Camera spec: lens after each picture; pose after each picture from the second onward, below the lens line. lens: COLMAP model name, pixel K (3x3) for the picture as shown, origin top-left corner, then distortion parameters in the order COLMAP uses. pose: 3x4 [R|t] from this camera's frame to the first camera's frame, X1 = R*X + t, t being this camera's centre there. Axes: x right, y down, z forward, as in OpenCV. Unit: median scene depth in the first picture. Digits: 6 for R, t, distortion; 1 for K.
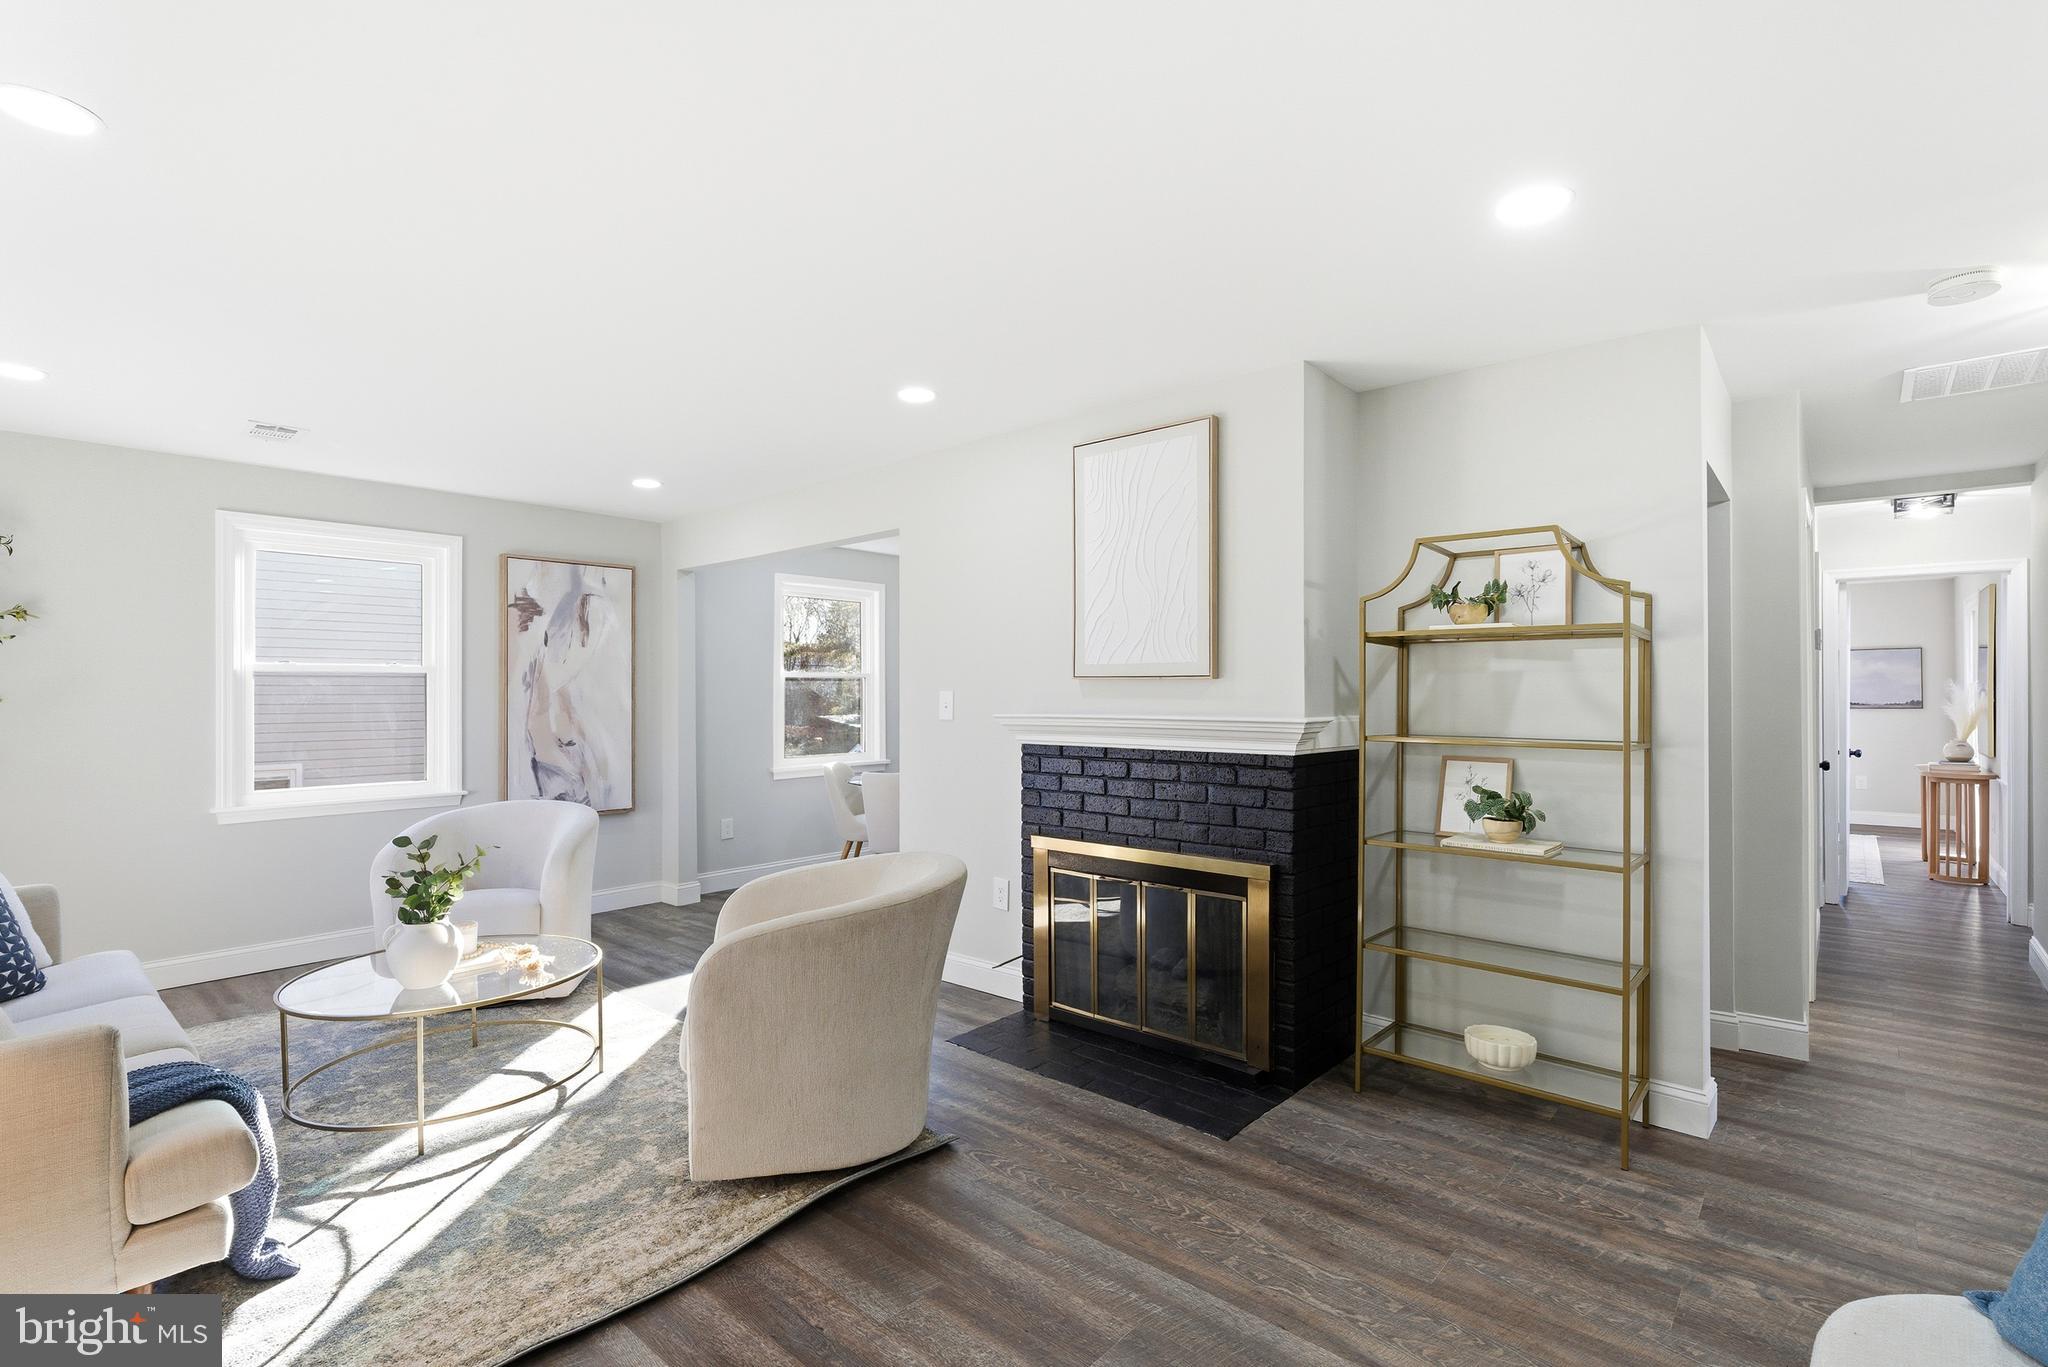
lens RADIAL K [[929.8, 0, 1028.5], [0, 929.8, 695.1], [0, 0, 1]] dist [0.001517, -0.000162]
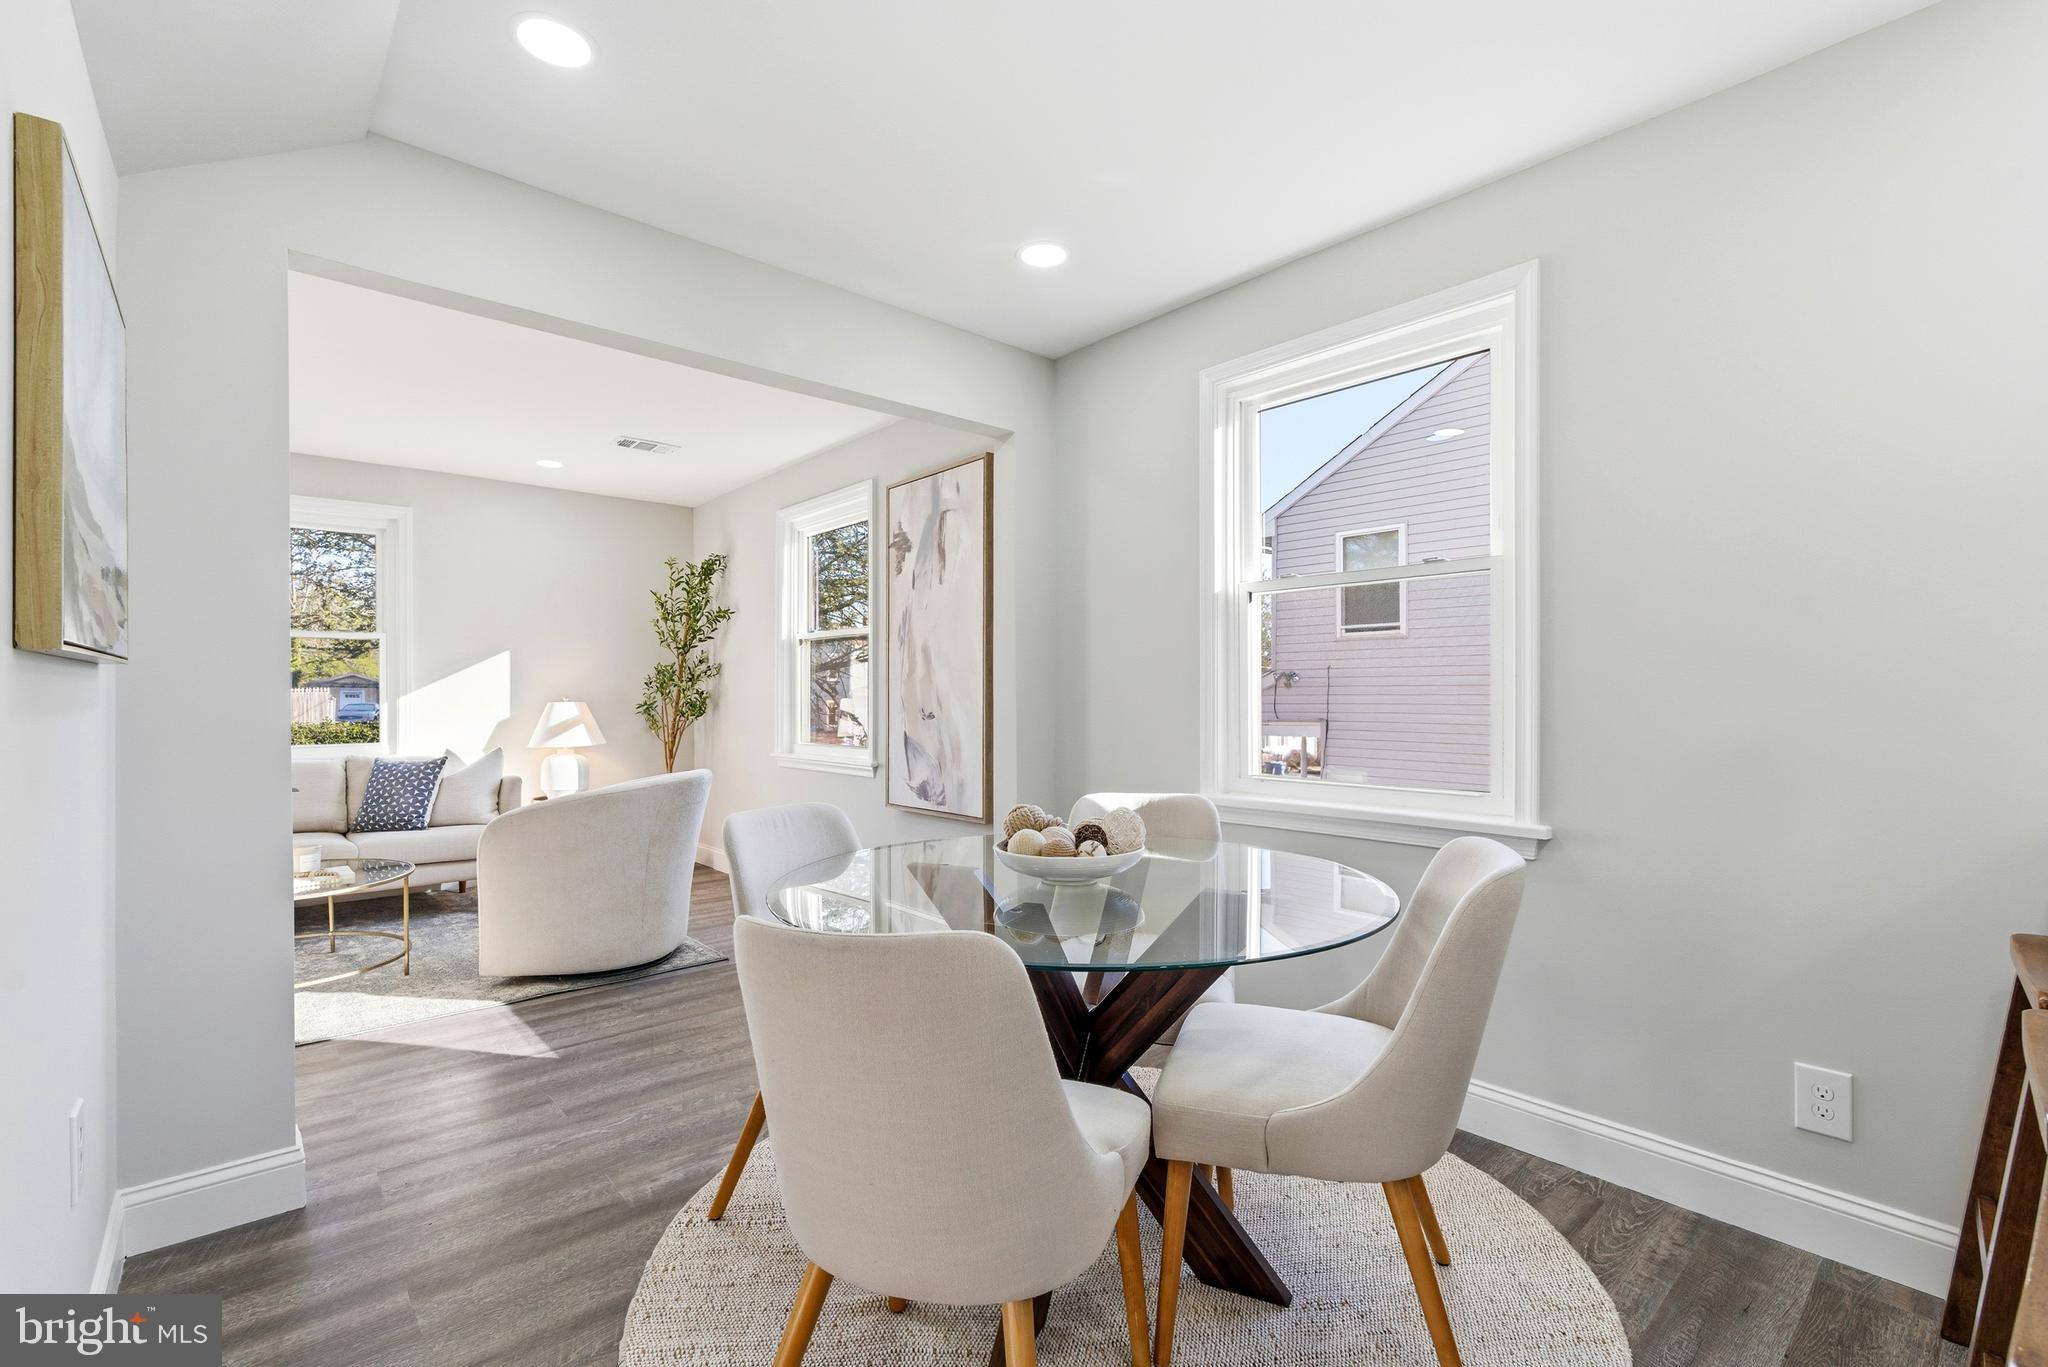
lens RADIAL K [[929.8, 0, 1028.9], [0, 929.8, 683.0], [0, 0, 1]] dist [0.001517, -0.000162]
pose [[-0.152239, -0.002262, -0.988341, 0.239686], [0.007774, 0.999964, -0.003485, 0.029523], [0.988313, -0.008214, -0.152216, 1.217461]]
